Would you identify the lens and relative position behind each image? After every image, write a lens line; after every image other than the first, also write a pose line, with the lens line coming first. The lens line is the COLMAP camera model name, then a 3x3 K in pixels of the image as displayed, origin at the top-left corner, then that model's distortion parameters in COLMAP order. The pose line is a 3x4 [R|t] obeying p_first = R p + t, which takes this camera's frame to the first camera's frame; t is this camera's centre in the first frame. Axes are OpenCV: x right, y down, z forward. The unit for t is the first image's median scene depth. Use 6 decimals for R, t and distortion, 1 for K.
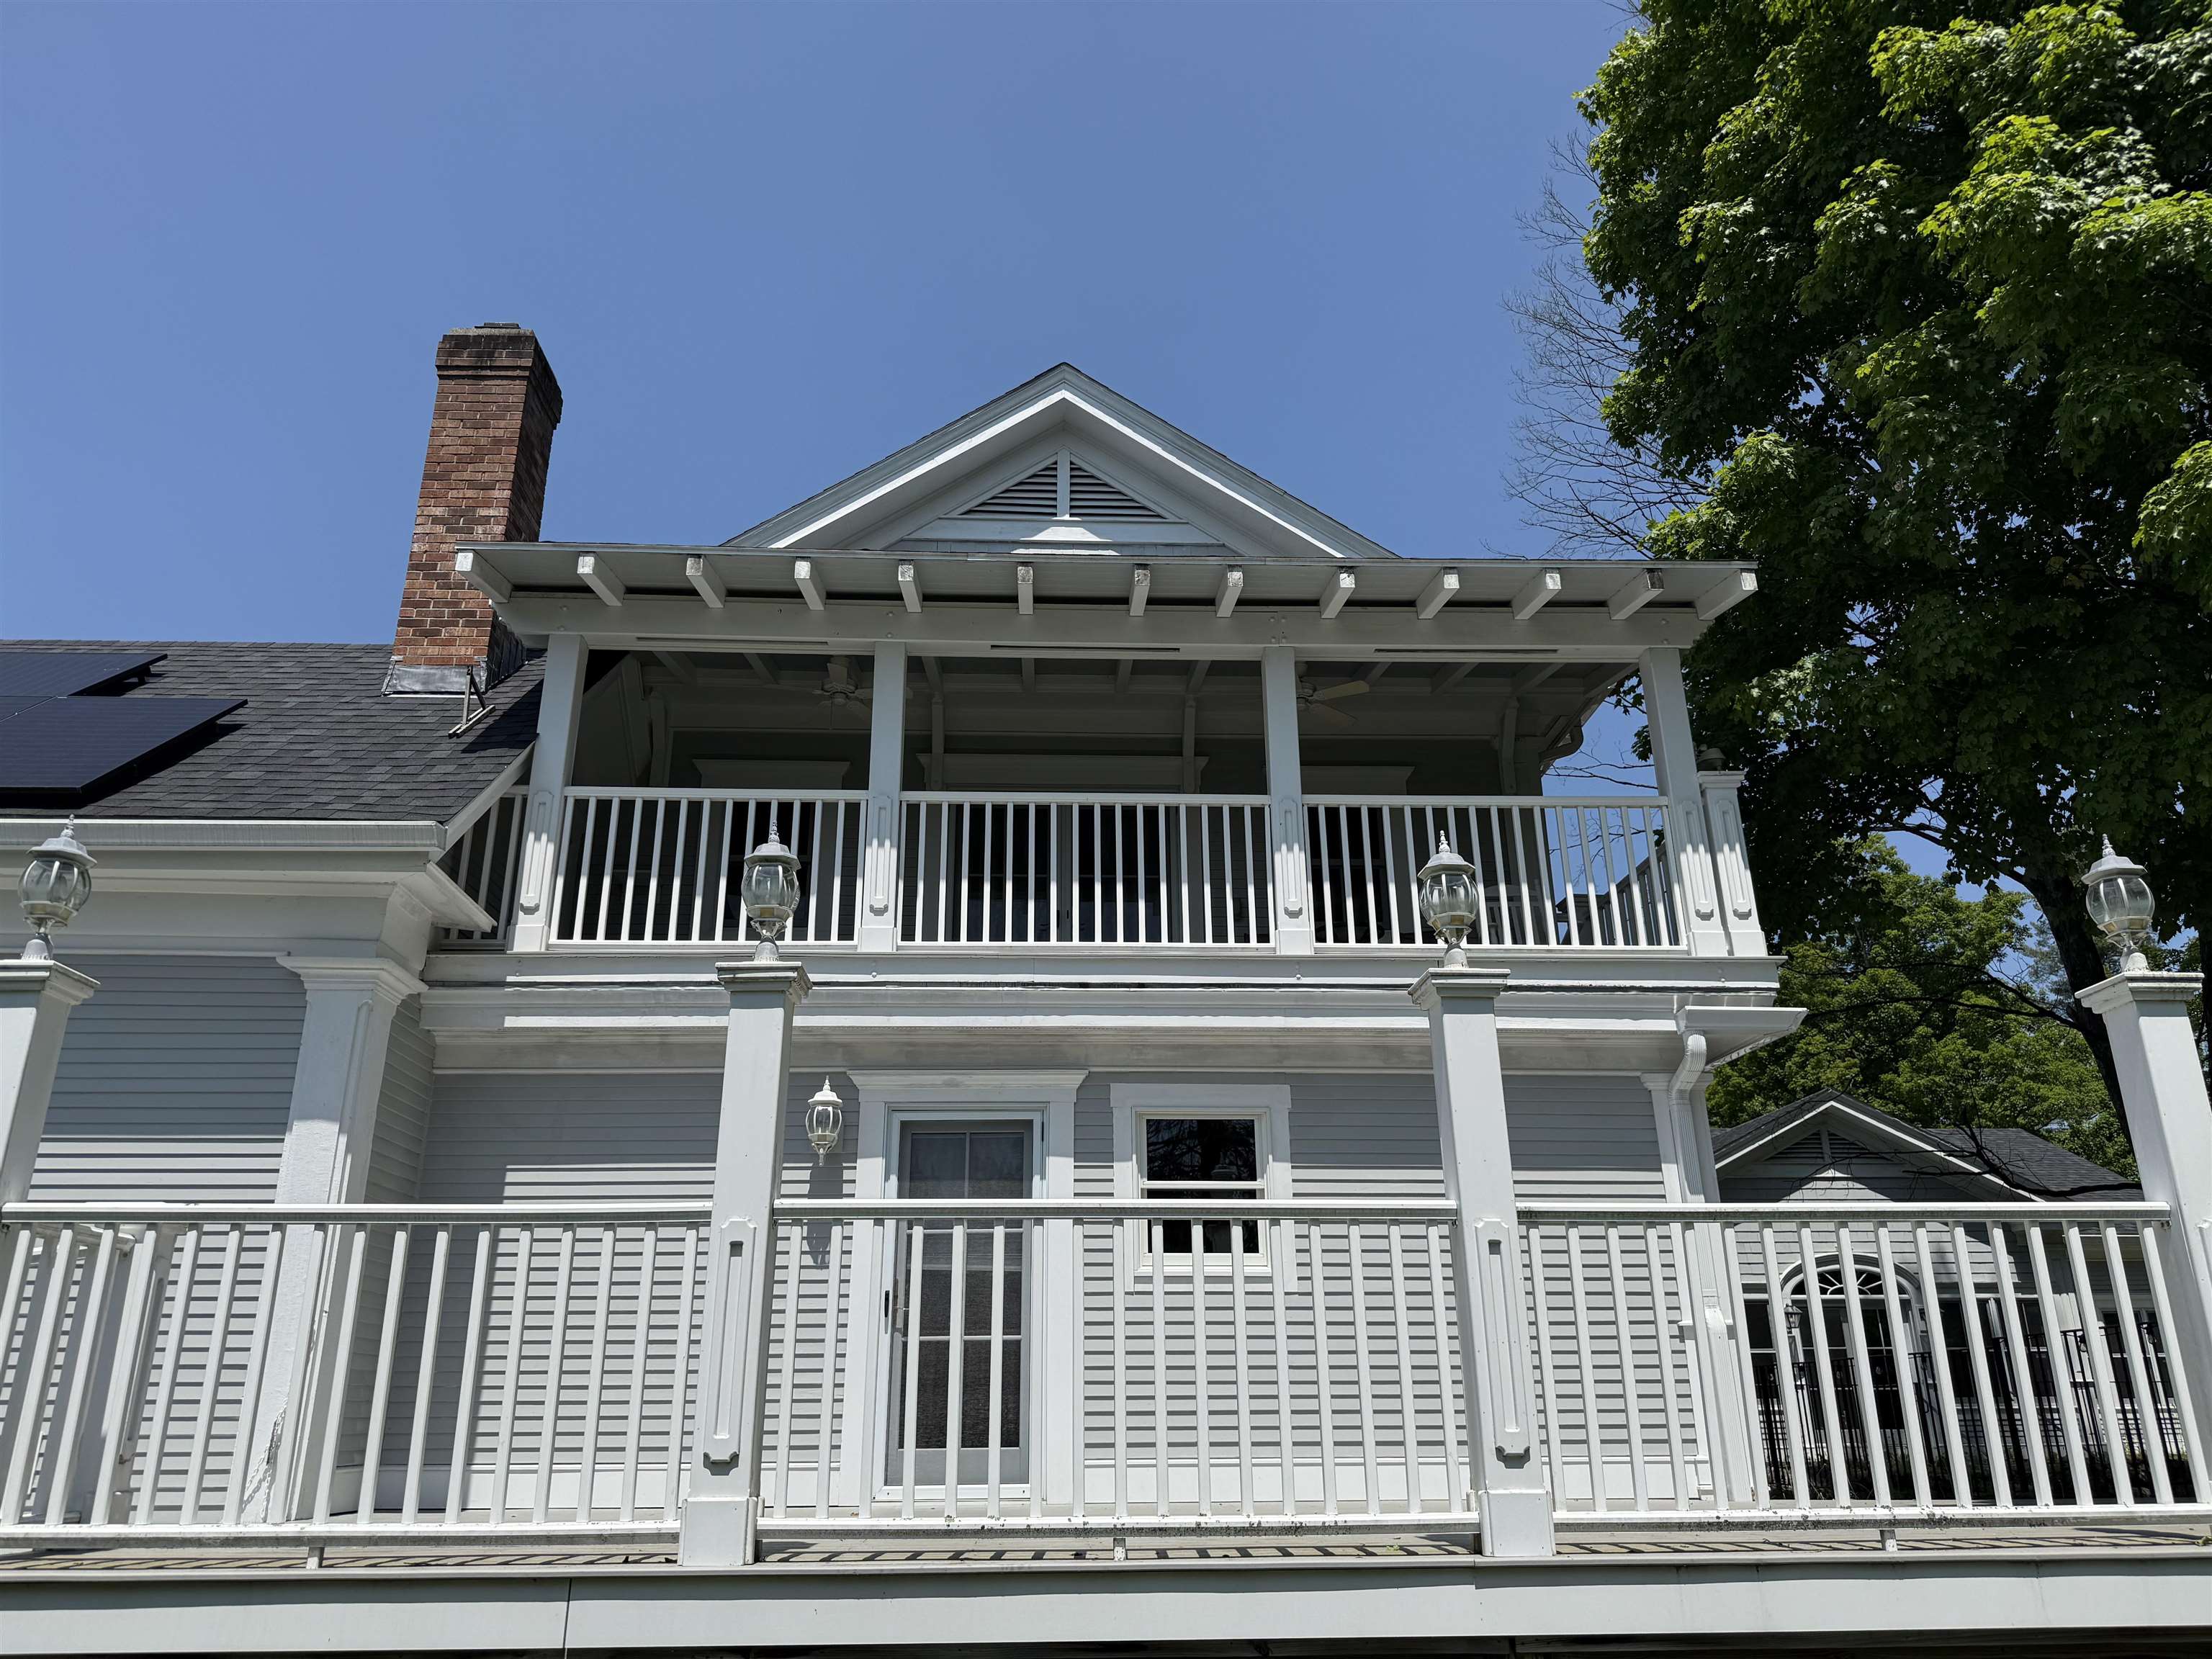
lens RADIAL K [[1534.2, 0, 1105.7], [0, 1534.2, 825.4], [0, 0, 1]] dist [0.051235, 0.001185]
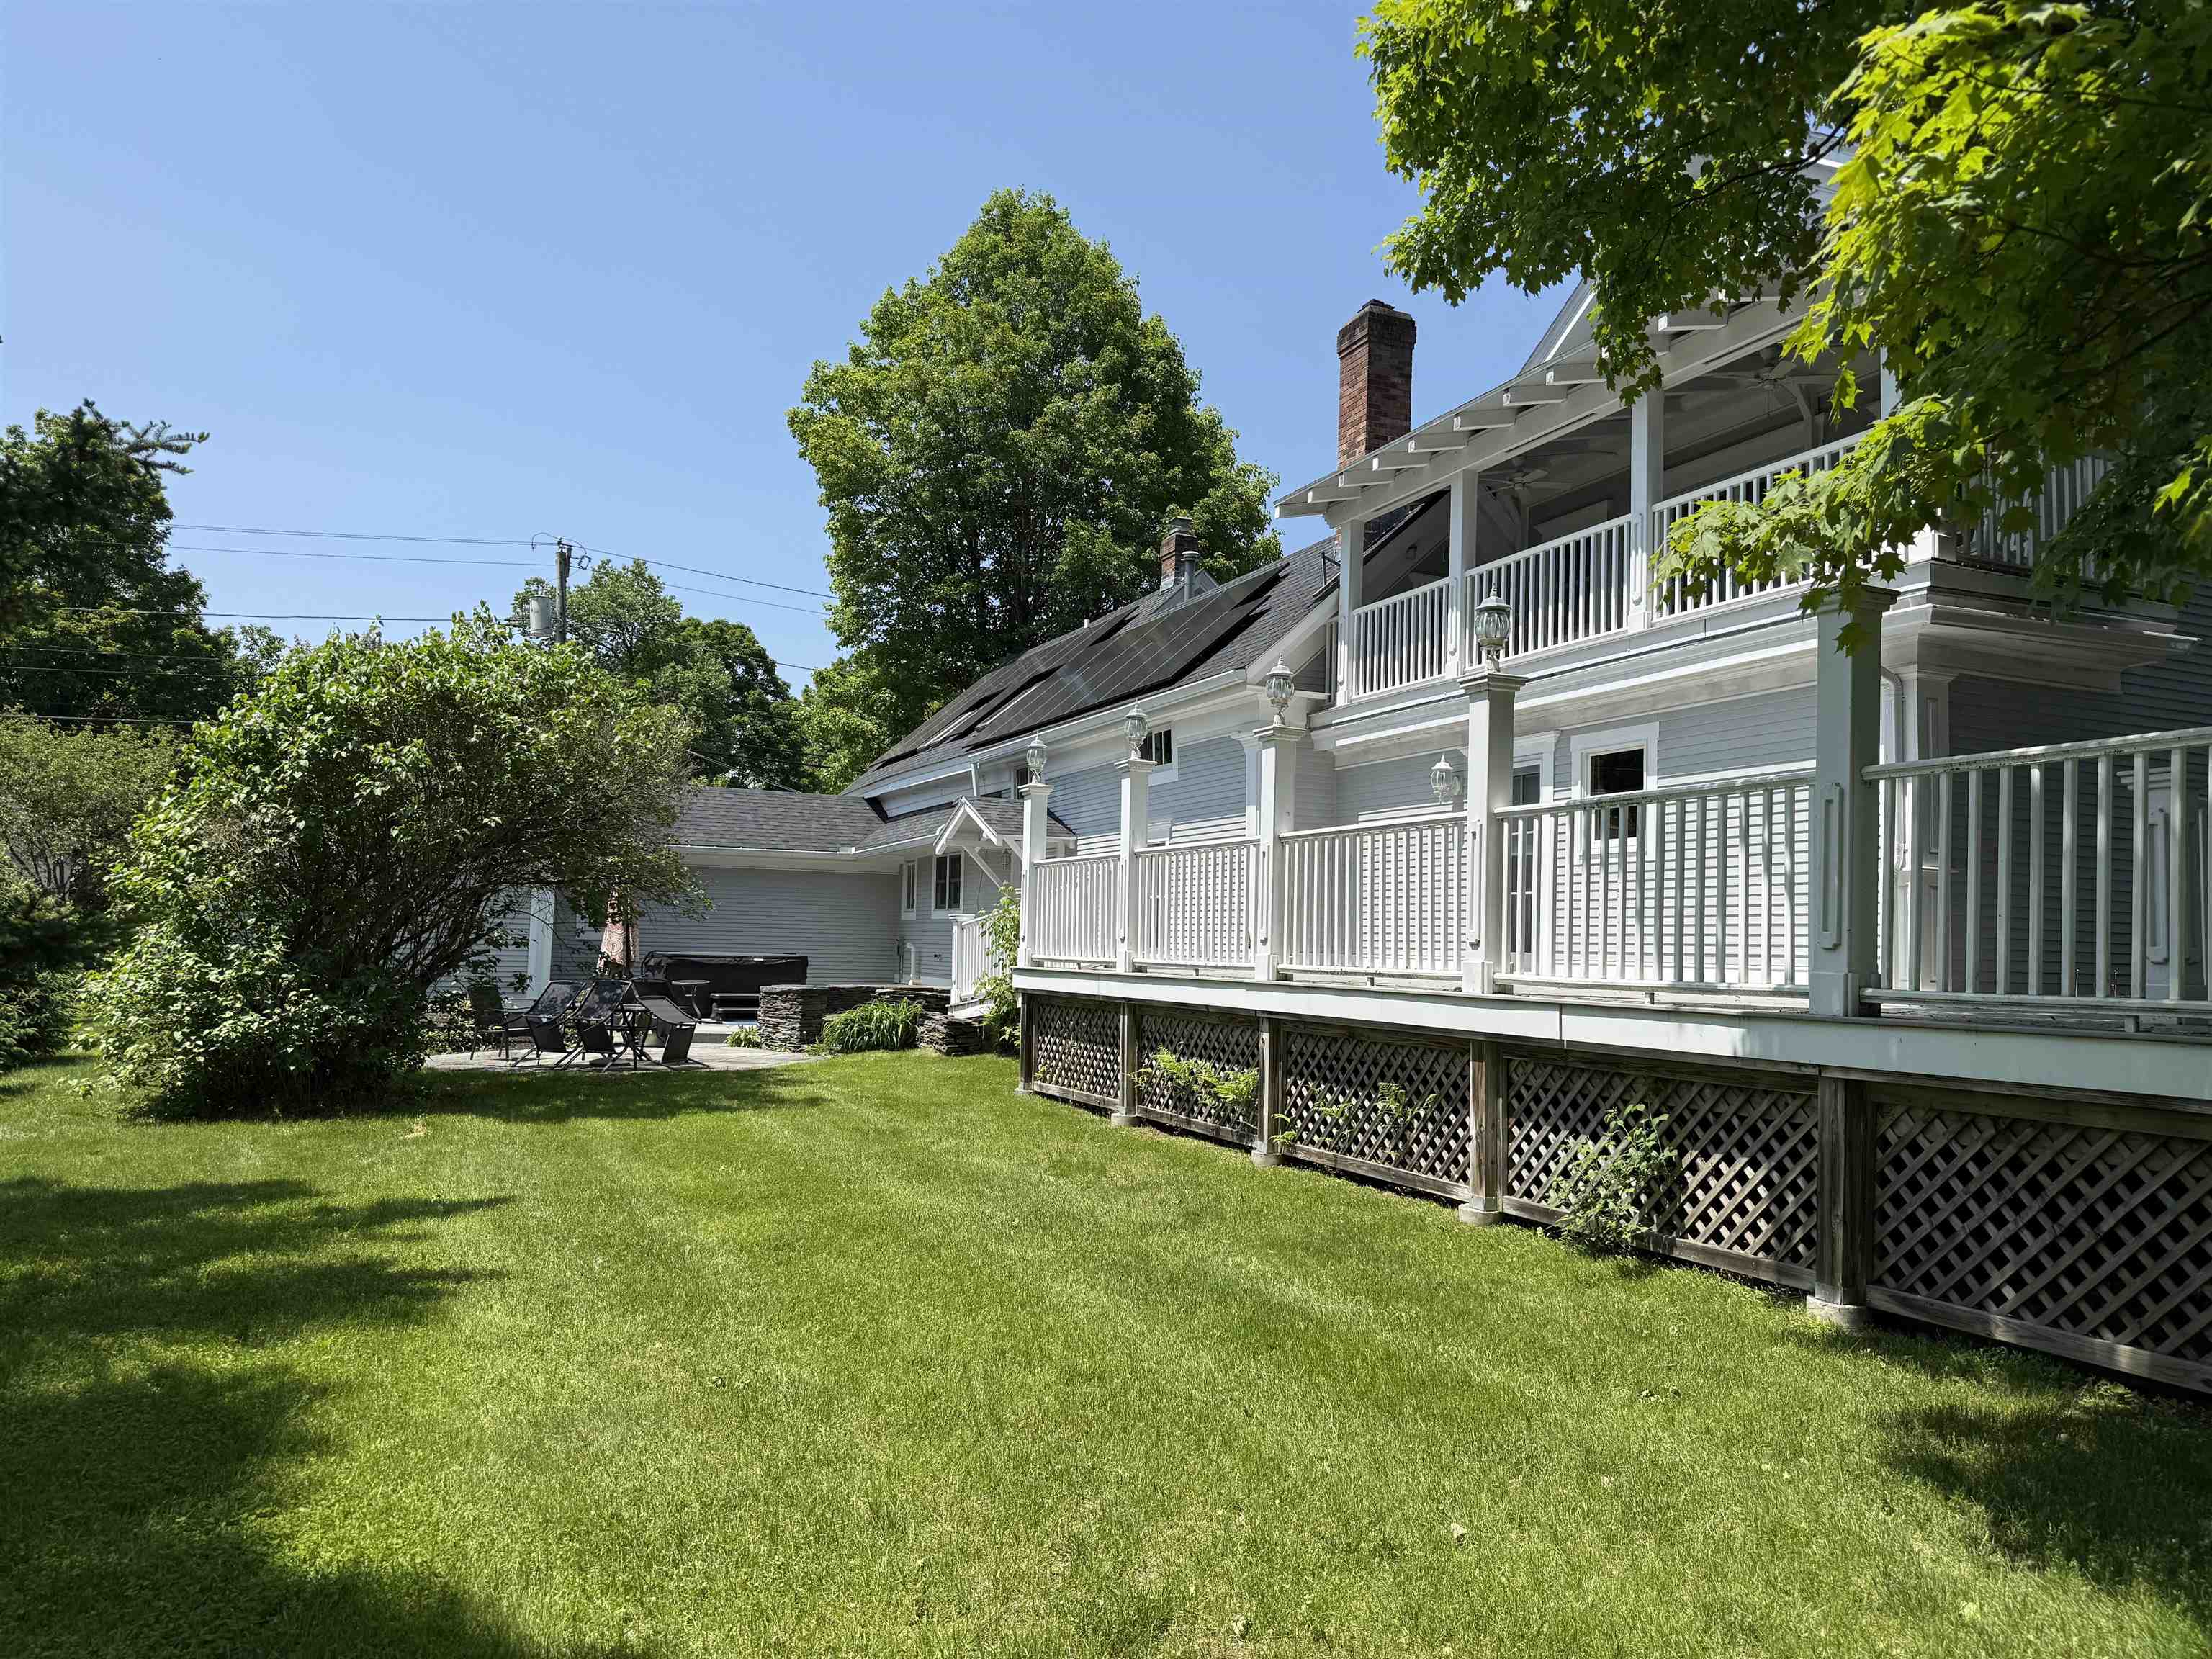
lens RADIAL K [[1534.2, 0, 1106.2], [0, 1534.2, 831.2], [0, 0, 1]] dist [0.051235, 0.001185]
pose [[0.362466, -0.054497, -0.930402, 1.687927], [0.311379, 0.948006, 0.065779, 0.017068], [0.878443, -0.313550, 0.360589, 0.009898]]
